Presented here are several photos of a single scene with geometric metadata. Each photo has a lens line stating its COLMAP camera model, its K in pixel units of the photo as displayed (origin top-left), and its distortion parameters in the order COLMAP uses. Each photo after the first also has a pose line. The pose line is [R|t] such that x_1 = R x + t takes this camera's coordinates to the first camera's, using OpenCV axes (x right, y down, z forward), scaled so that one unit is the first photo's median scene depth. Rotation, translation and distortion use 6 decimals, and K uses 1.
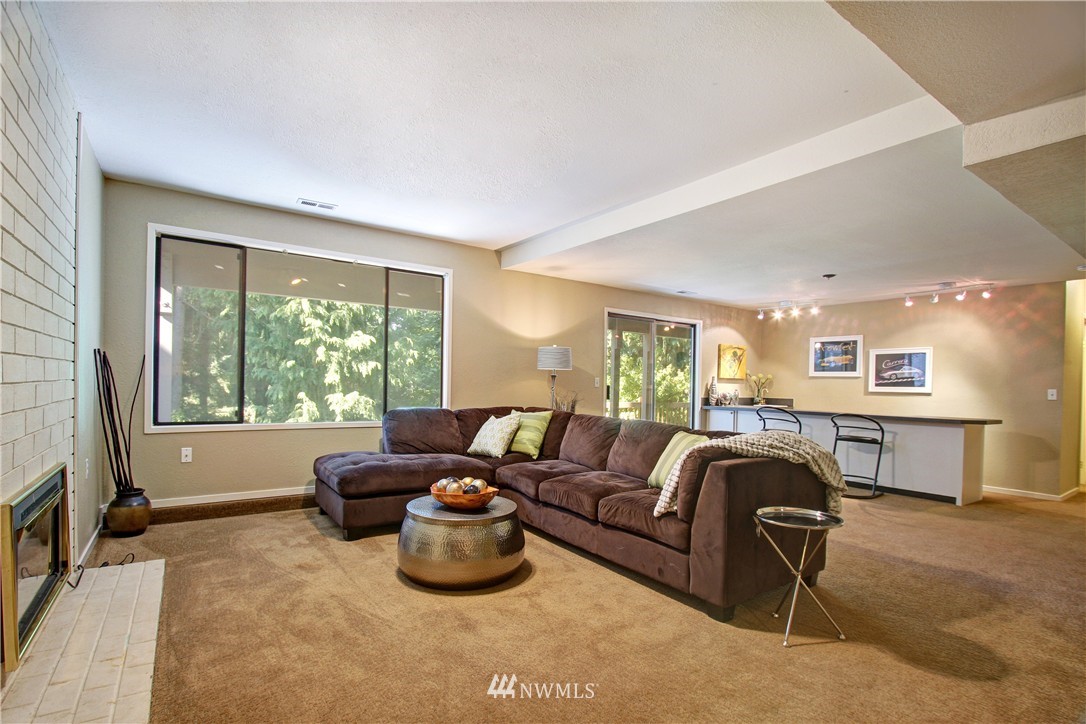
lens RADIAL K [[519.5, 0, 552.6], [0, 519.5, 386.0], [0, 0, 1]] dist [-0.005635, 0.000495]
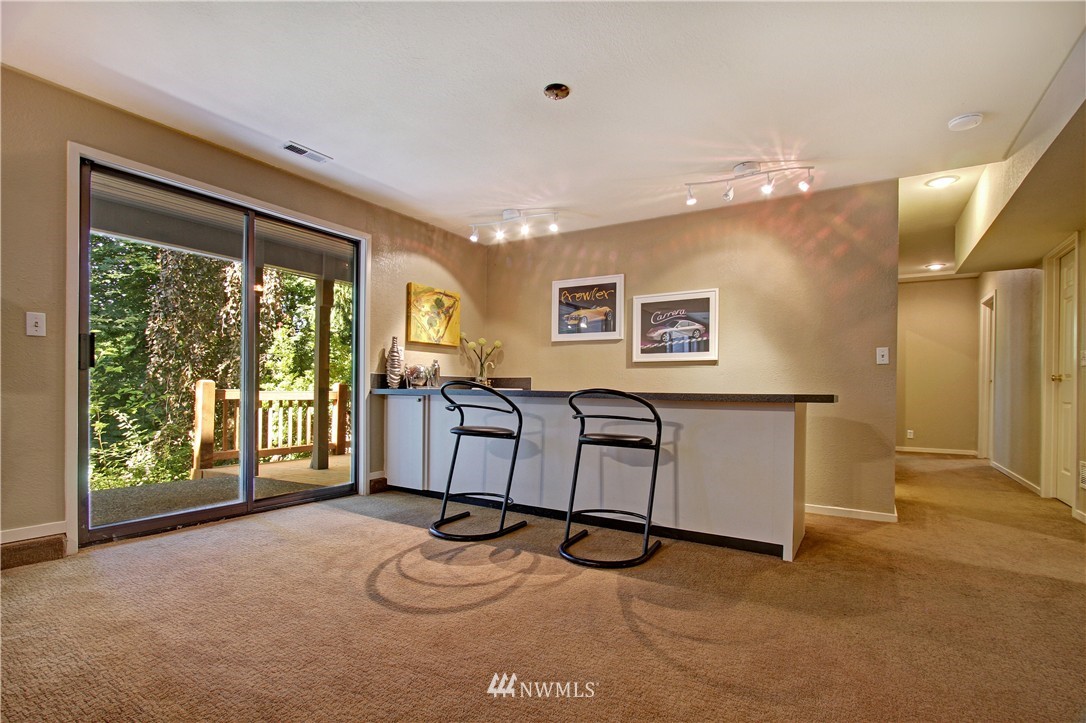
lens RADIAL K [[519.5, 0, 543.6], [0, 519.5, 369.4], [0, 0, 1]] dist [-0.005635, 0.000495]
pose [[0.927801, 0.000795, 0.373074, 0.268392], [0.010616, 0.999537, -0.028530, 0.037650], [-0.372924, 0.030431, 0.927363, 0.446983]]
